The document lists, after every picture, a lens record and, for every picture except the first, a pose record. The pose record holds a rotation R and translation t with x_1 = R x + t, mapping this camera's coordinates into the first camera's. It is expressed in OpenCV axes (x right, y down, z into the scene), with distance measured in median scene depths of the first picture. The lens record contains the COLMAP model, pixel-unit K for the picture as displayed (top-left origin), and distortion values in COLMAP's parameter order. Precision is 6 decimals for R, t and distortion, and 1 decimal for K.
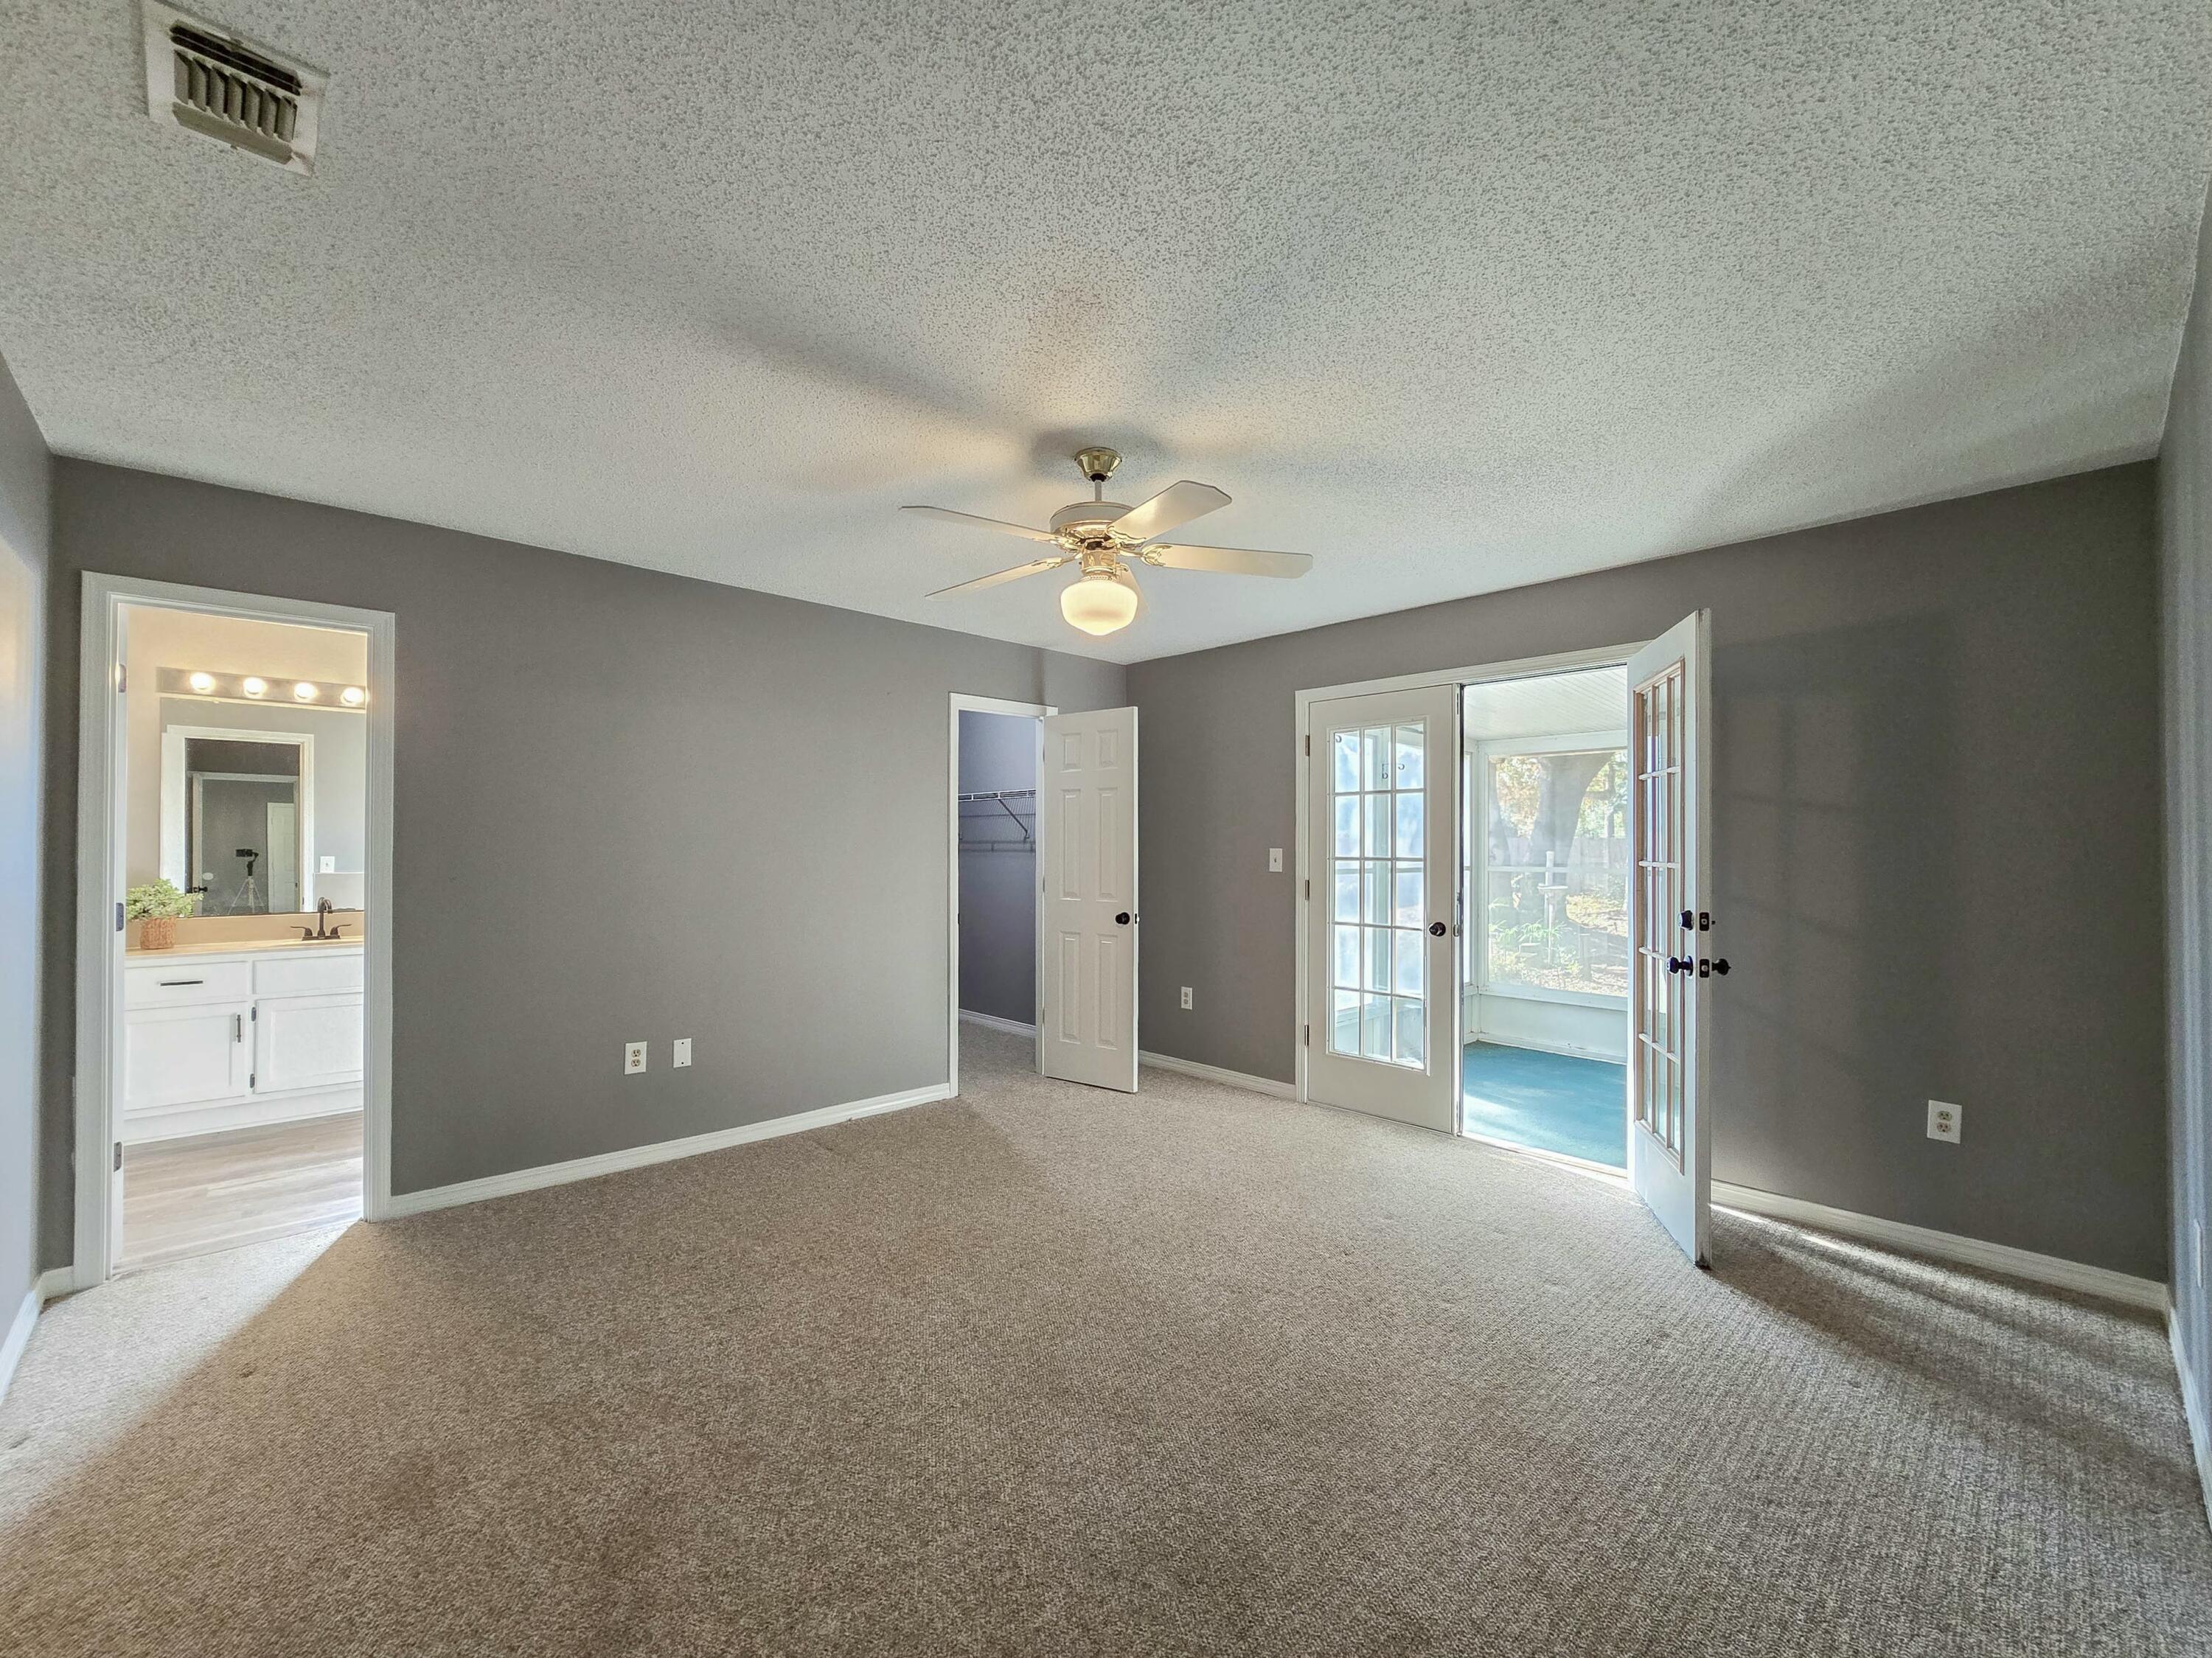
lens RADIAL K [[918.0, 0, 1104.4], [0, 918.0, 842.2], [0, 0, 1]] dist [-0.002880, -0.000185]
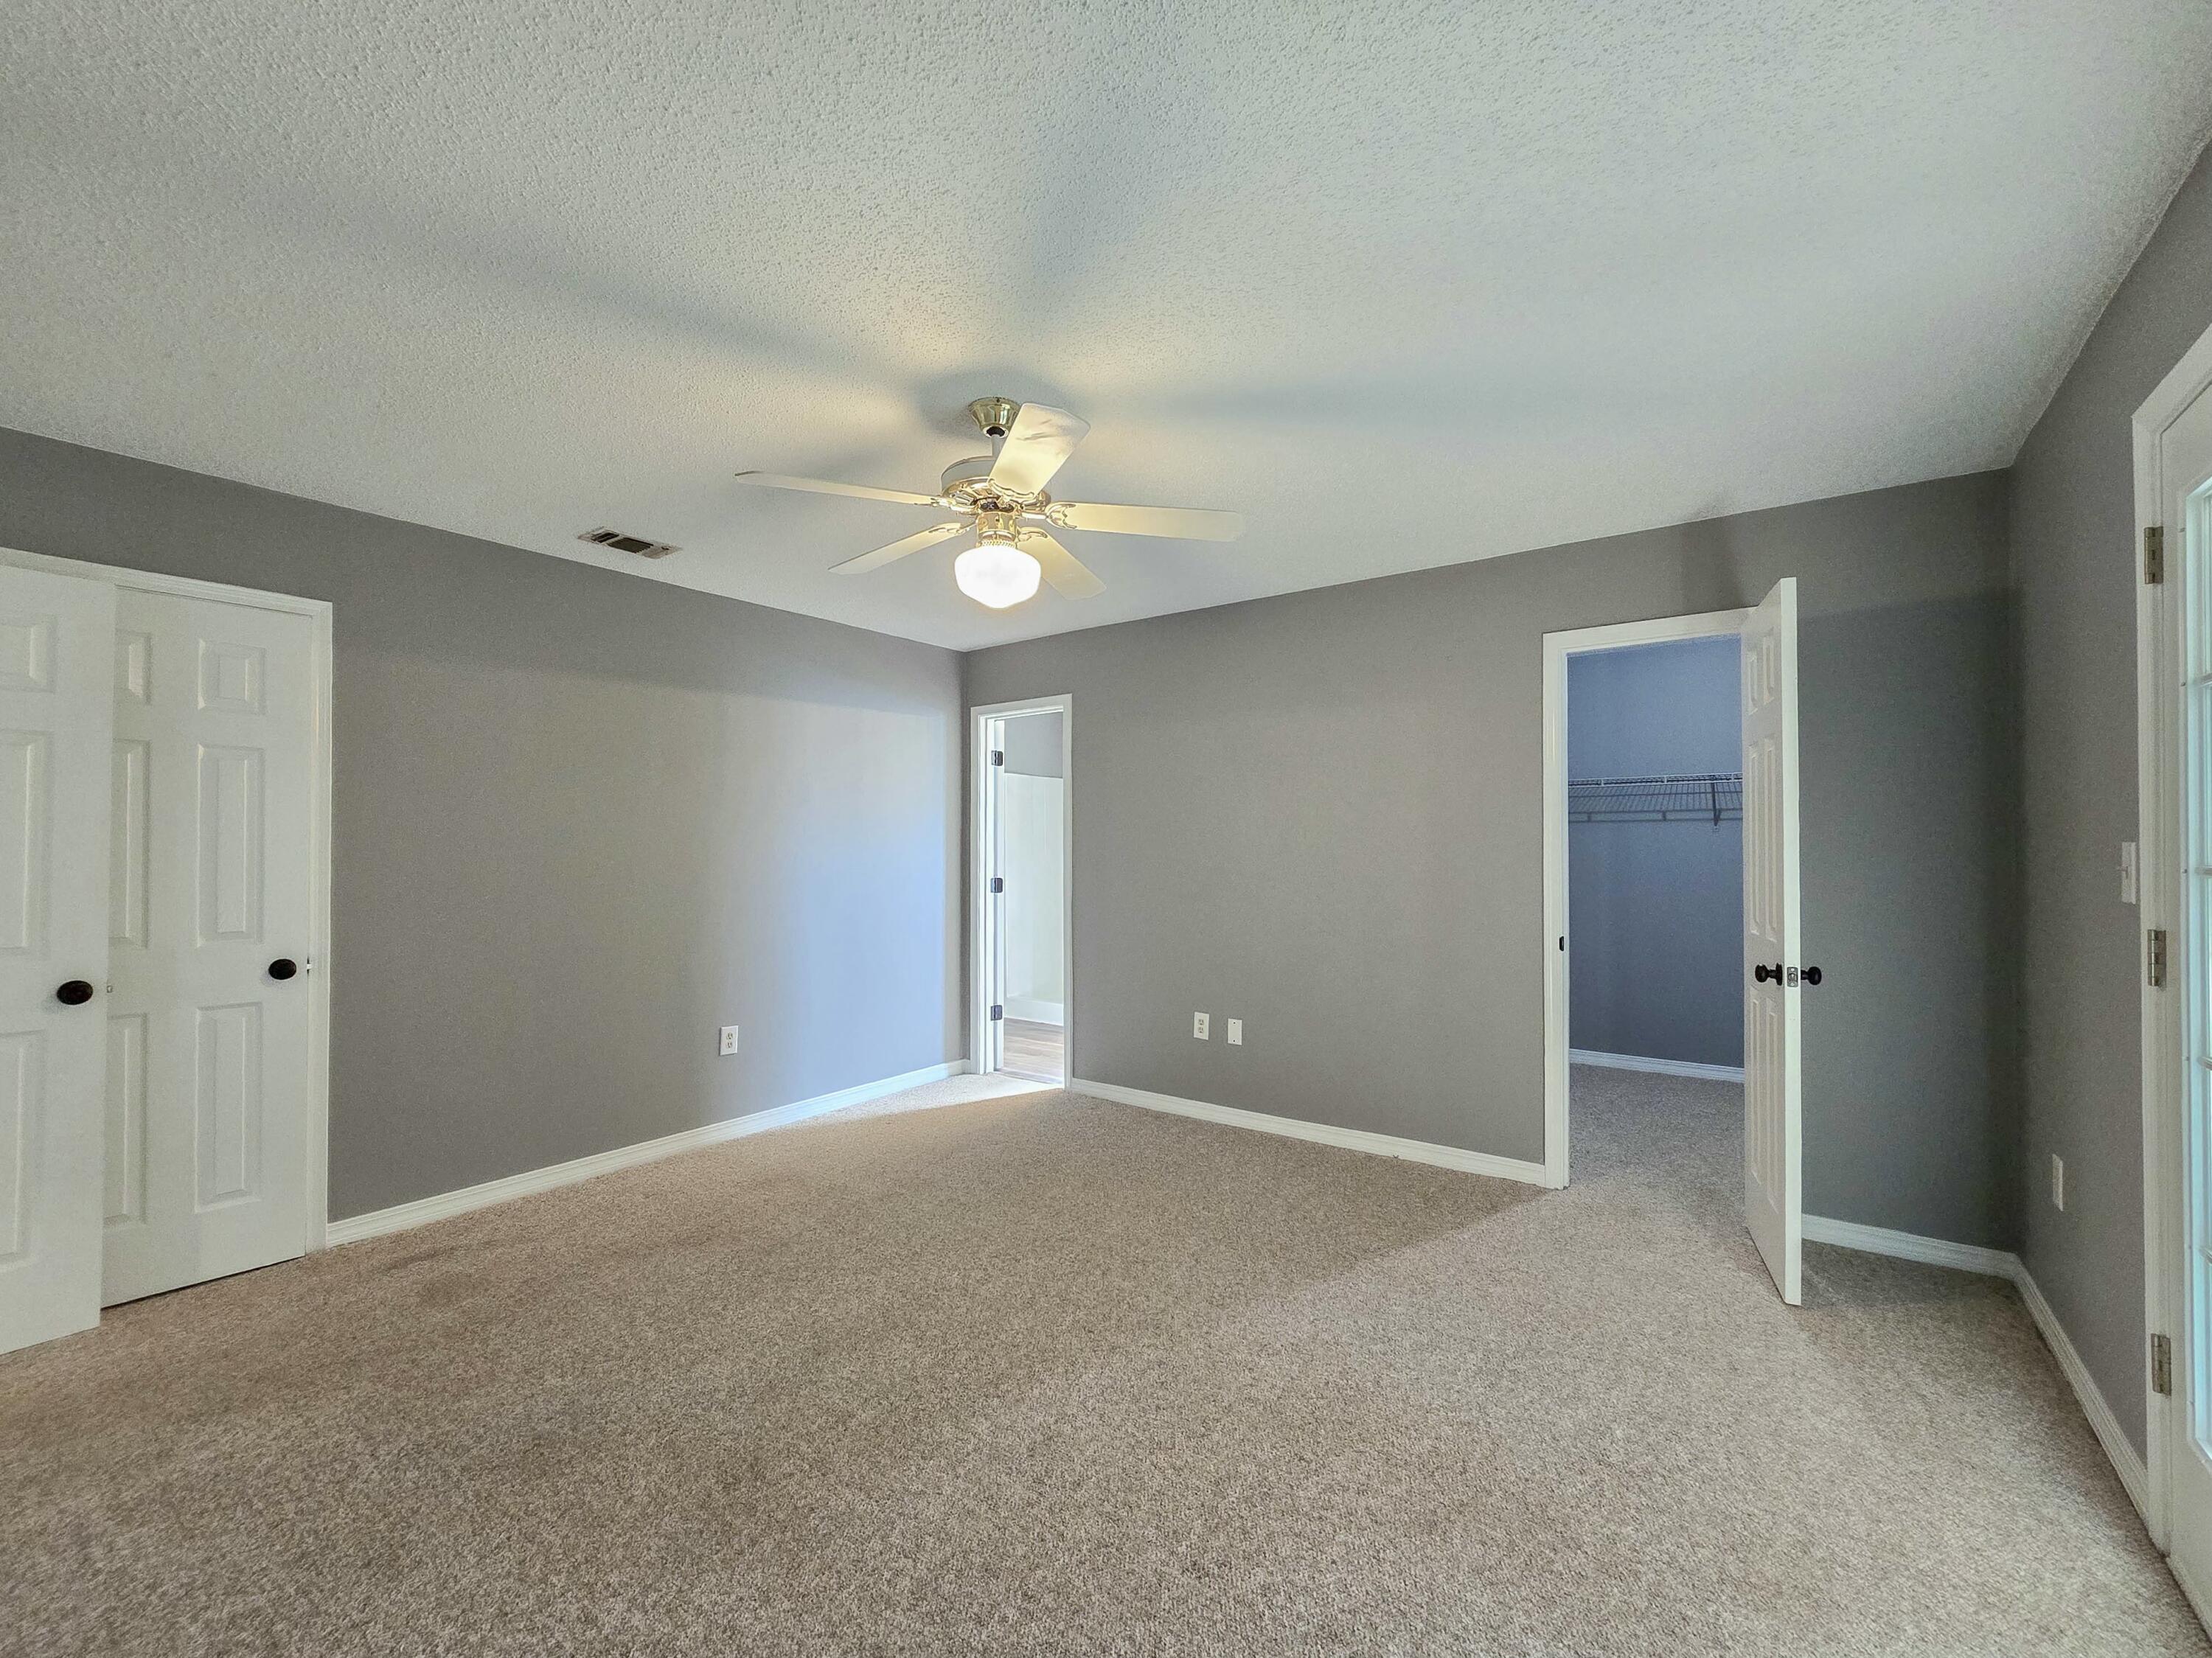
lens RADIAL K [[924.0, 0, 1101.2], [0, 924.0, 838.4], [0, 0, 1]] dist [-0.001823, -0.000110]
pose [[0.177797, -0.012011, -0.983994, 0.579828], [0.008410, 0.999908, -0.010685, 0.005883], [0.984031, -0.006376, 0.177881, 0.607059]]
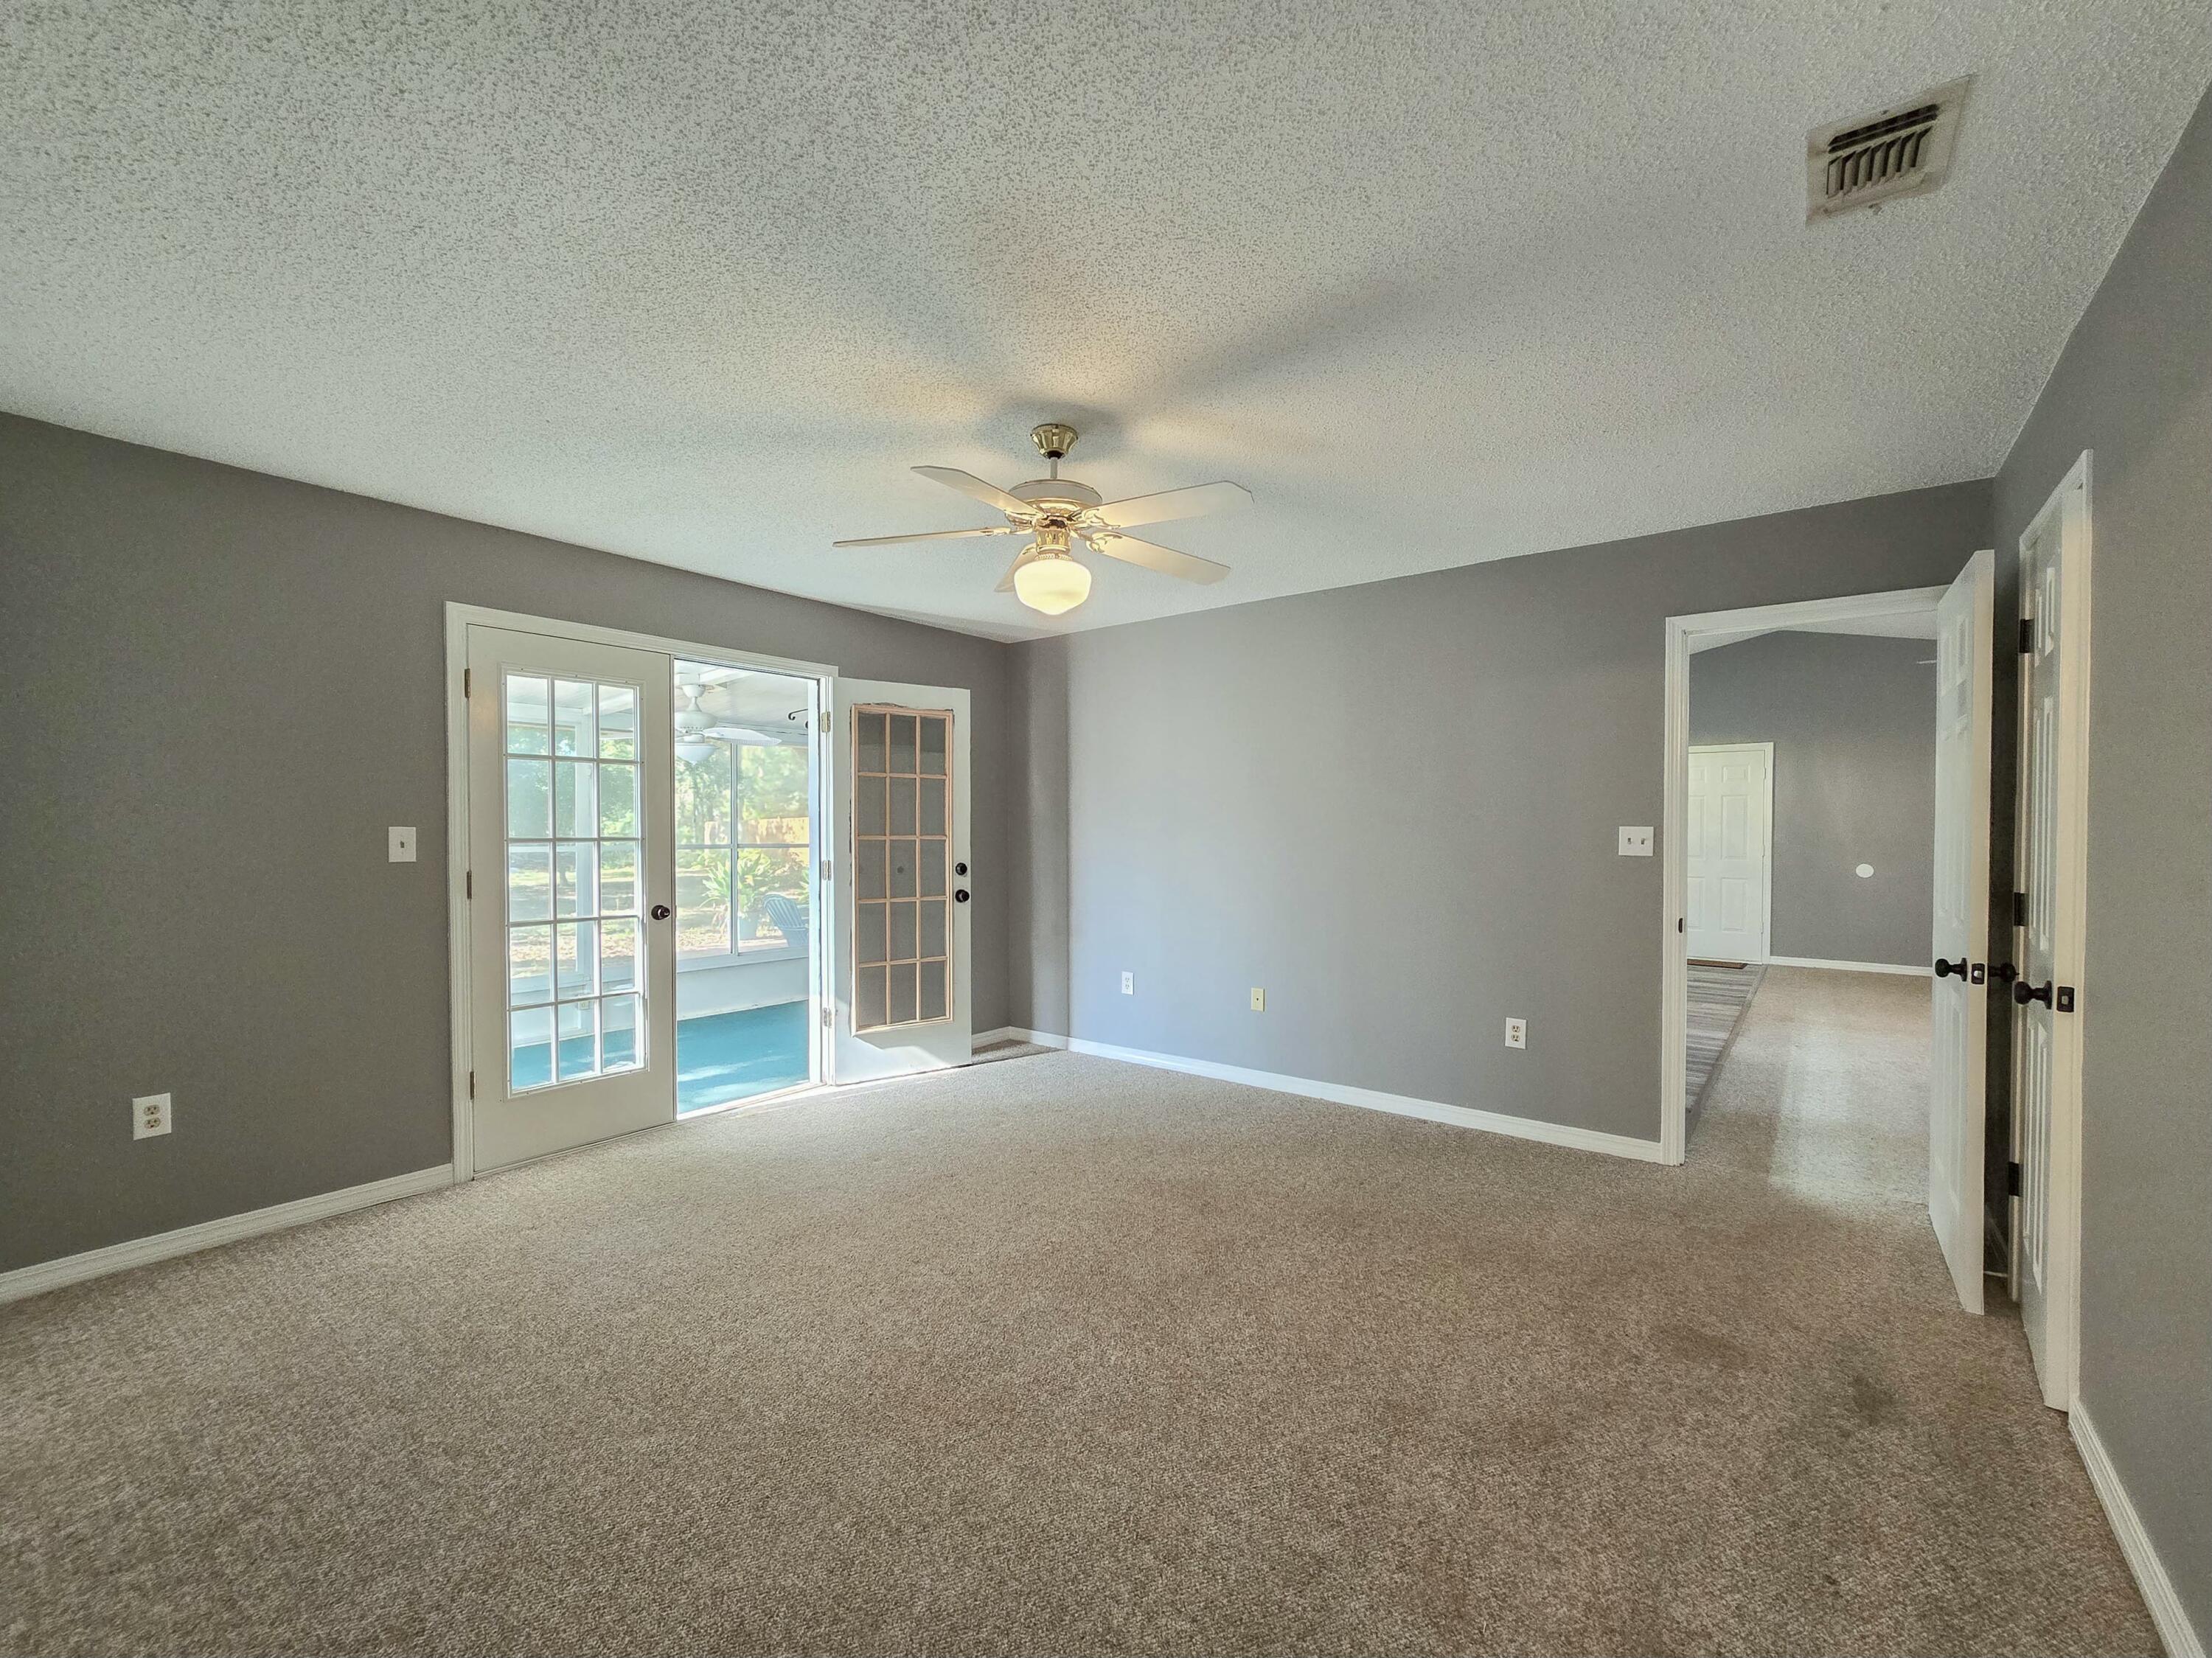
lens RADIAL K [[918.0, 0, 1104.4], [0, 918.0, 842.2], [0, 0, 1]] dist [-0.002880, -0.000185]
pose [[-0.159500, -0.017193, 0.987048, -0.645178], [-0.006106, 0.999846, 0.016429, 0.004497], [-0.987179, -0.003406, -0.159581, 0.708344]]
